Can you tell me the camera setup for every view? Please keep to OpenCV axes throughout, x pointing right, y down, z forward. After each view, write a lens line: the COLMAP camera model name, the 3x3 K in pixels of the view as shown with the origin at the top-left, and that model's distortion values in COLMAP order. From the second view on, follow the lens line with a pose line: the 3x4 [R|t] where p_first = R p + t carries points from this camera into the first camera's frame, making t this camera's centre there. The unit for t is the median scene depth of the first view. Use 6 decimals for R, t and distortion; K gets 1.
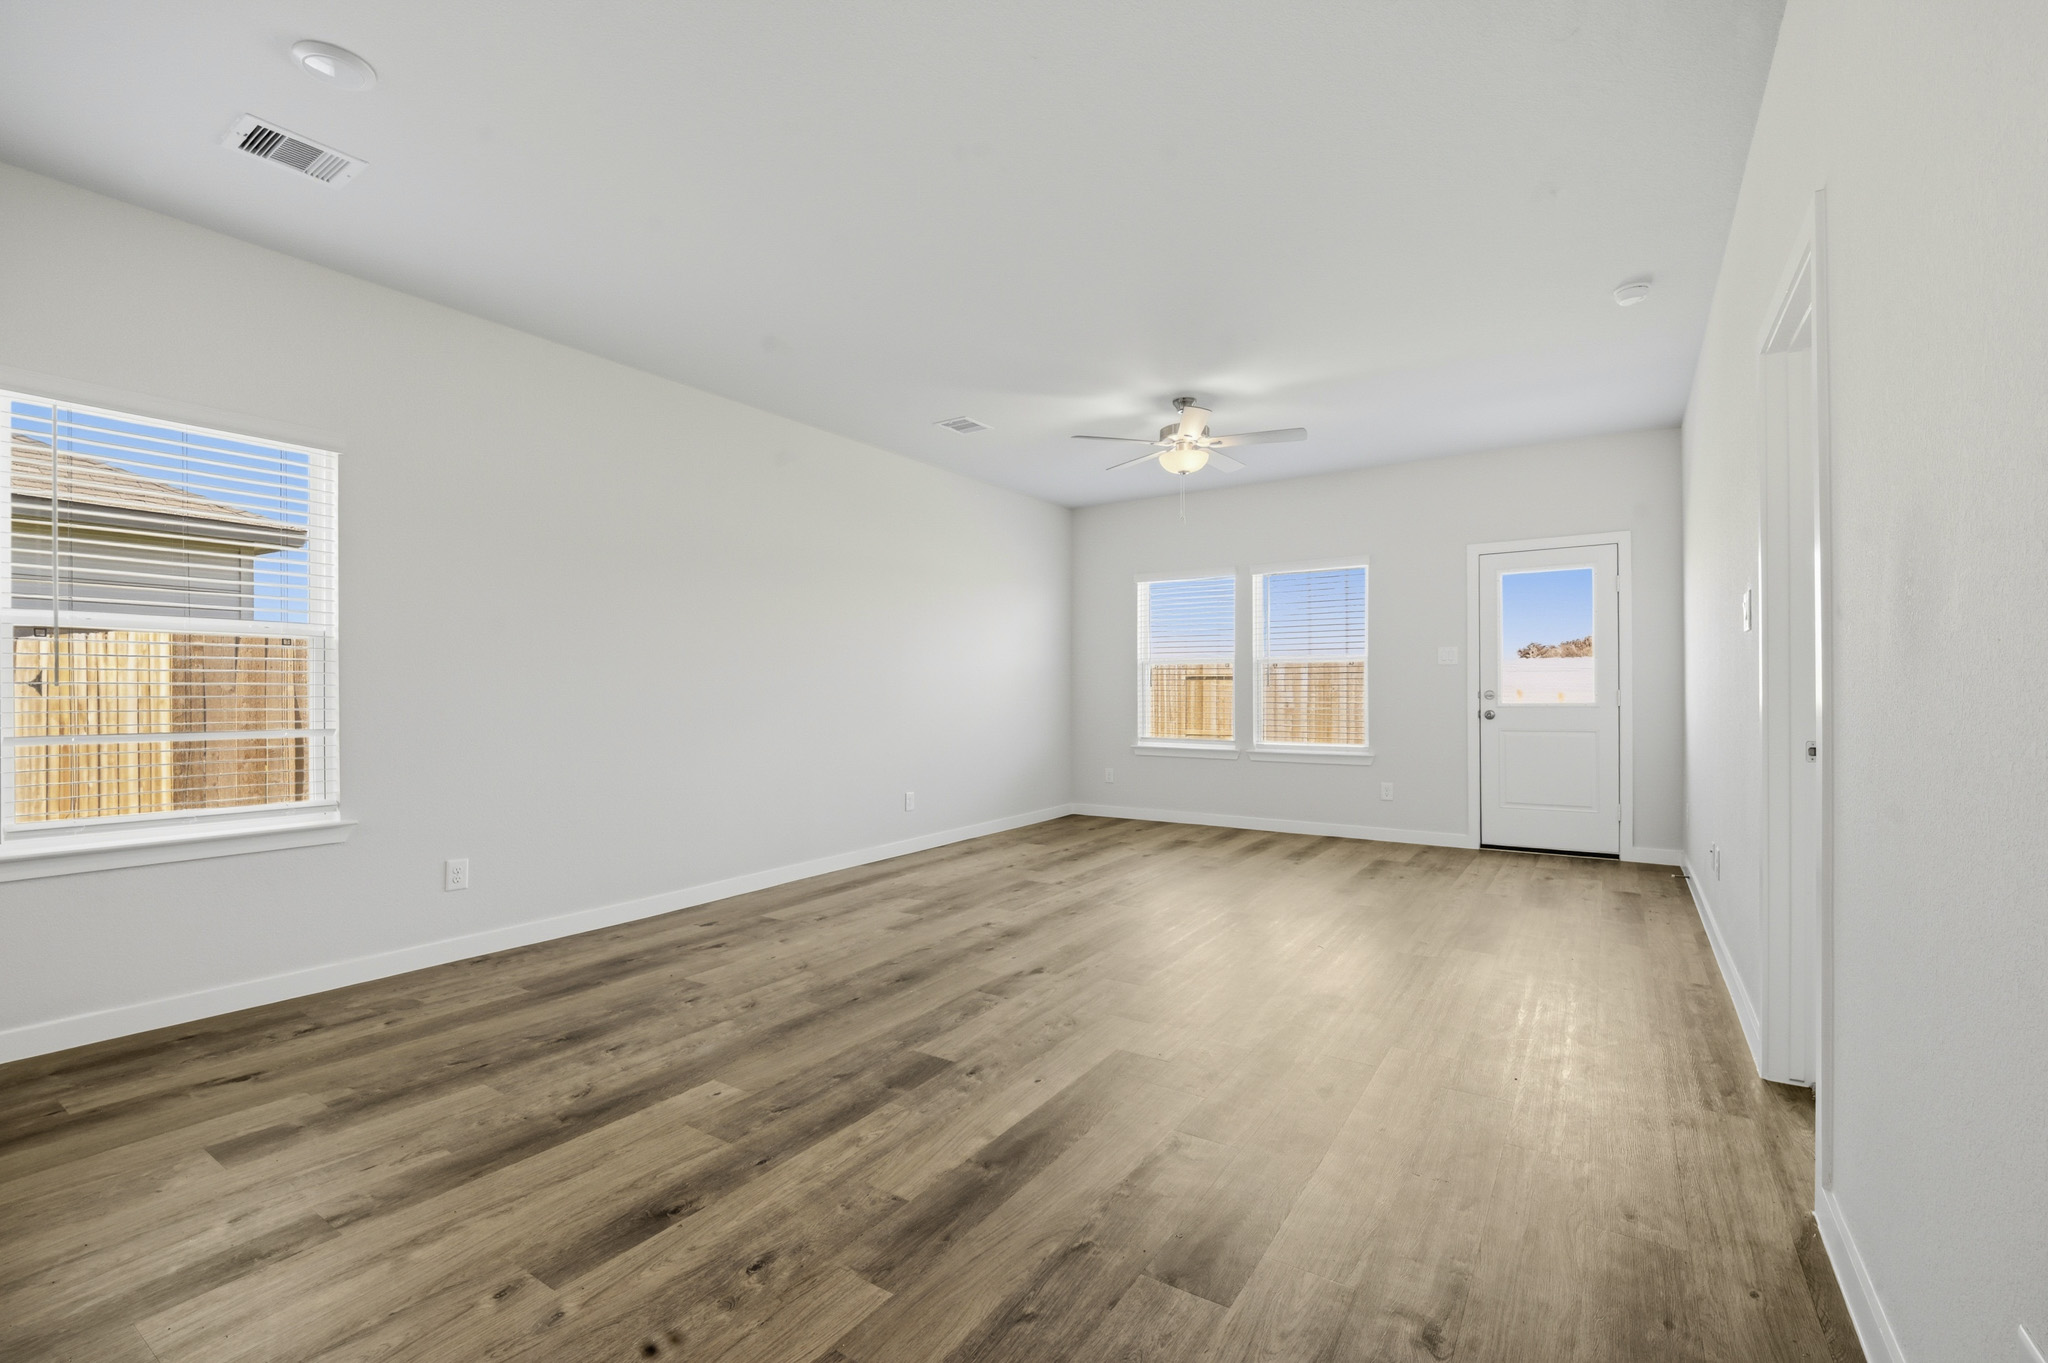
lens RADIAL K [[862.2, 0, 1022.9], [0, 862.2, 691.4], [0, 0, 1]] dist [-0.009013, -0.002675]
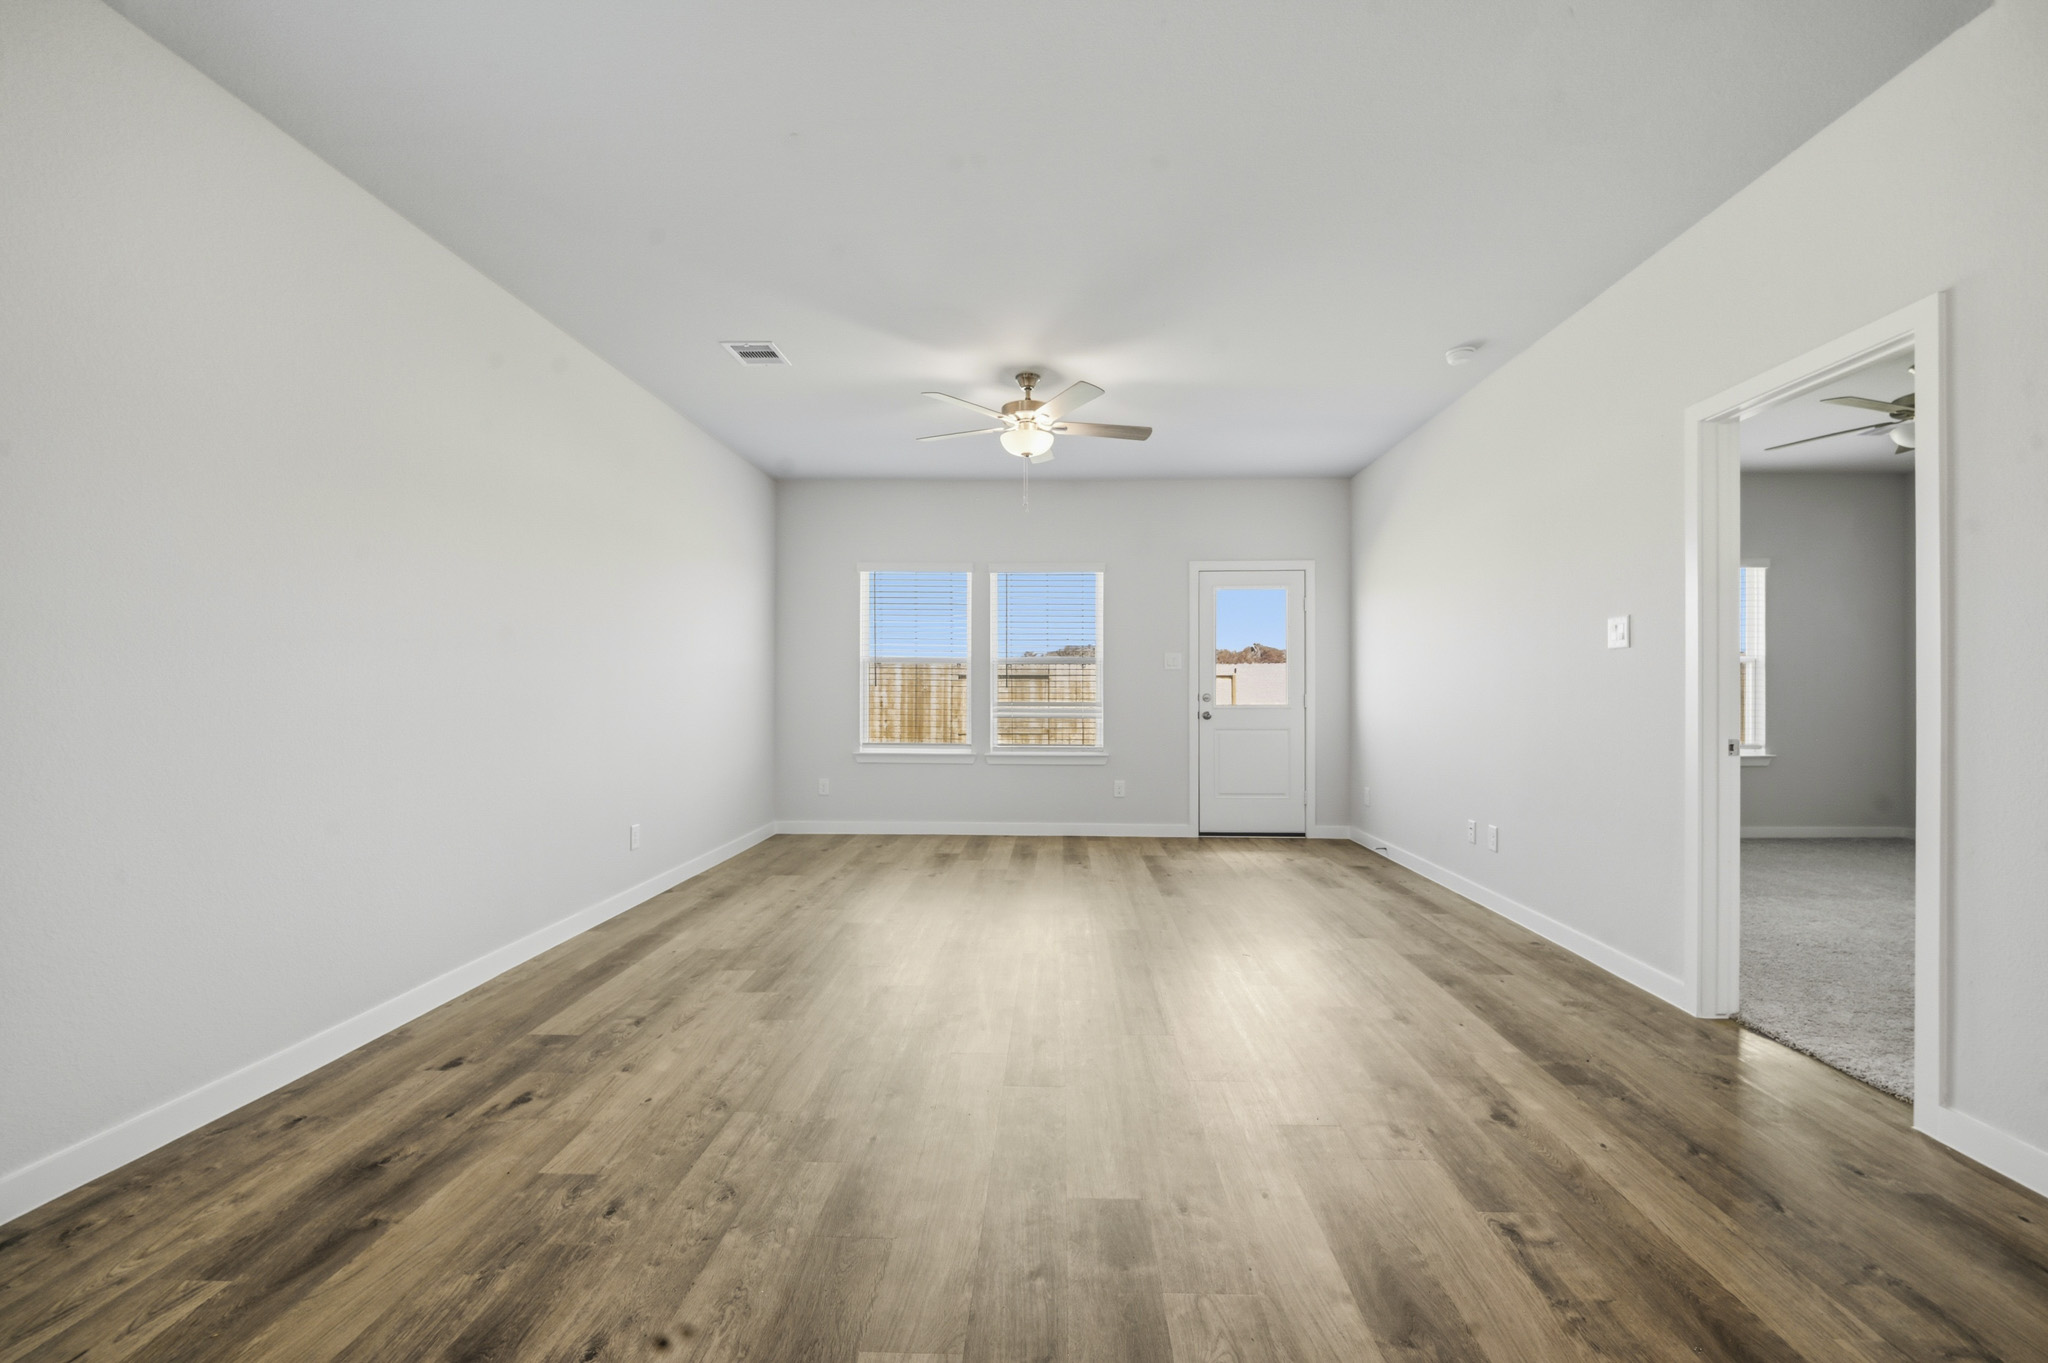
lens RADIAL K [[862.2, 0, 1028.3], [0, 862.2, 696.5], [0, 0, 1]] dist [-0.009013, -0.002675]
pose [[0.859571, 0.000377, 0.511017, -0.294617], [-0.004971, 0.999959, 0.007623, -0.005711], [-0.510993, -0.009093, 0.859537, 0.223852]]
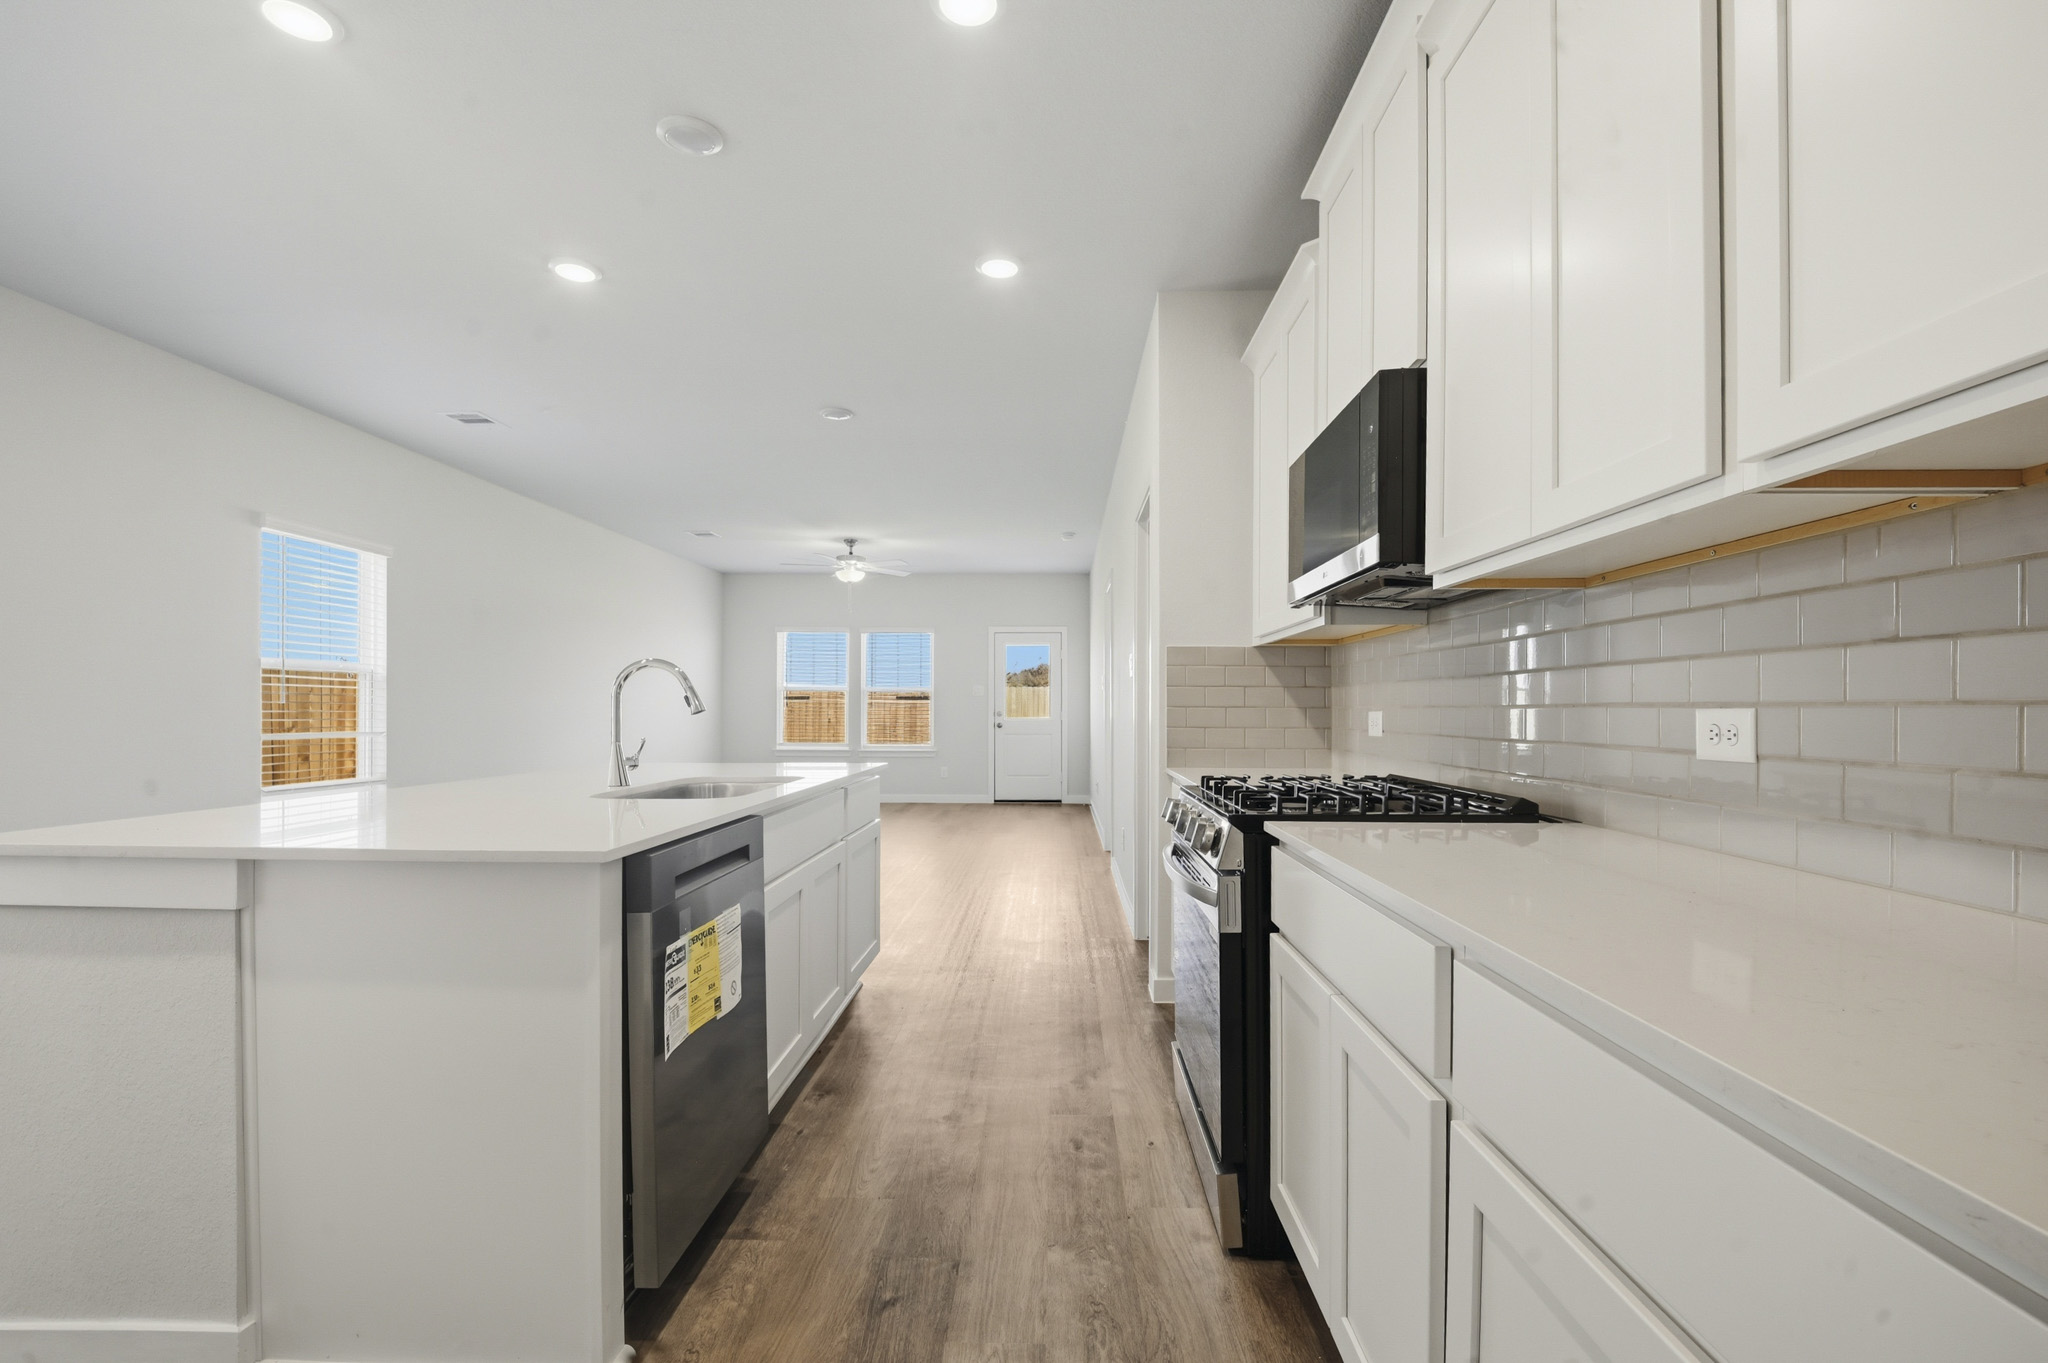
lens RADIAL K [[903.8, 0, 1016.7], [0, 903.8, 709.2], [0, 0, 1]] dist [-0.003585, -0.000221]
pose [[0.850492, 0.005927, 0.525955, -0.515435], [-0.004371, 0.999982, -0.004199, 0.003516], [-0.525970, 0.001272, 0.850502, -0.756954]]
